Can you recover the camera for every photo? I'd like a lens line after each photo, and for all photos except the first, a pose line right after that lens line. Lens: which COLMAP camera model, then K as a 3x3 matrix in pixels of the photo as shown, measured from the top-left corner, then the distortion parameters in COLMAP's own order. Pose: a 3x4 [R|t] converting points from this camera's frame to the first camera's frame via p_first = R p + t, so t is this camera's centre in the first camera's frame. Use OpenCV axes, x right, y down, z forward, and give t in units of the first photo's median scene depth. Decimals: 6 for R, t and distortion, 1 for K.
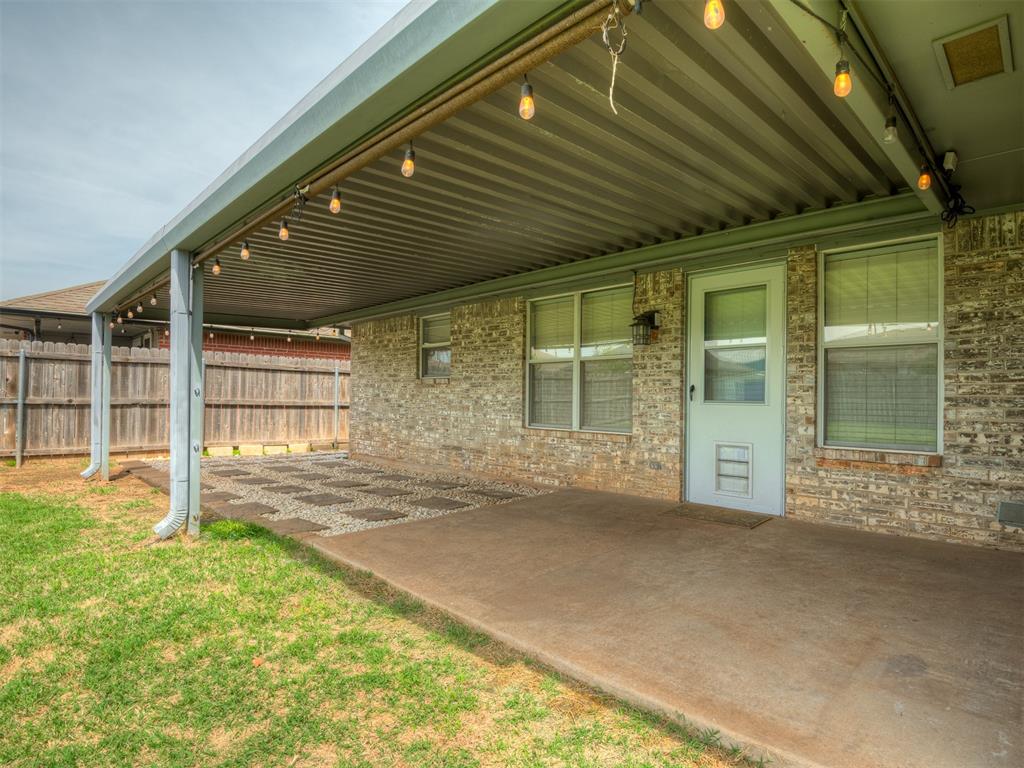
lens RADIAL K [[533.0, 0, 512.6], [0, 533.0, 395.0], [0, 0, 1]] dist [-0.004315, -0.012755]
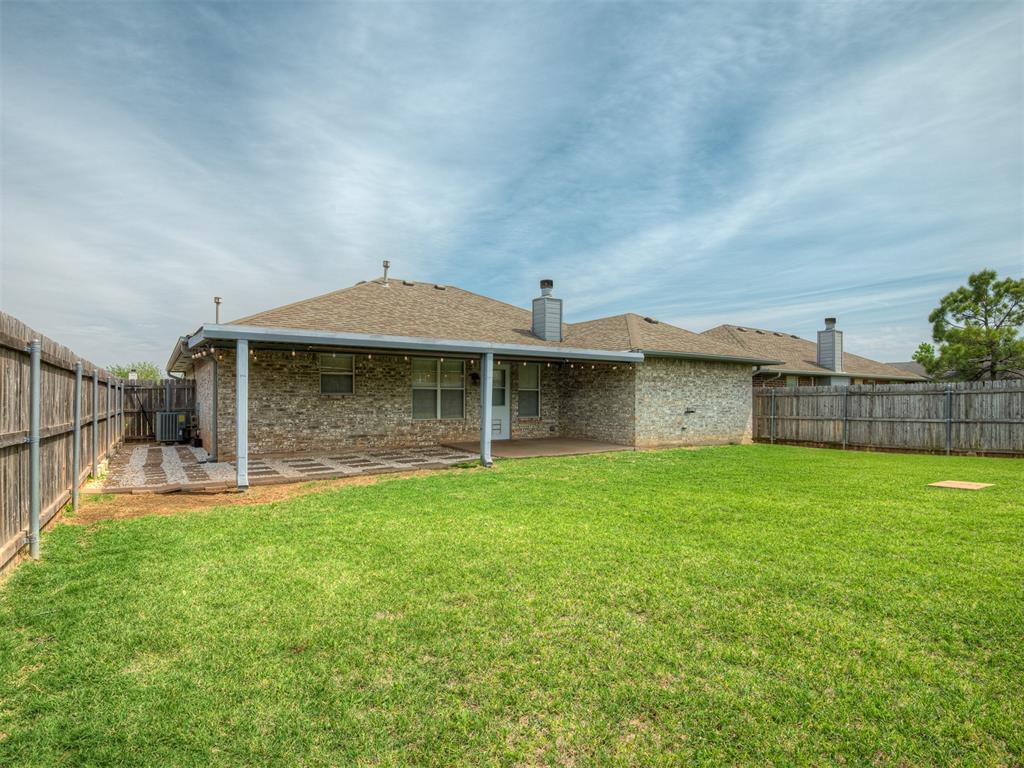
lens RADIAL K [[516.4, 0, 518.1], [0, 516.4, 407.4], [0, 0, 1]] dist [-0.015610, -0.000873]
pose [[0.185822, -0.031065, 0.982092, -1.392805], [-0.006819, 0.999435, 0.032904, -0.042779], [-0.982560, -0.012811, 0.185505, 0.171097]]
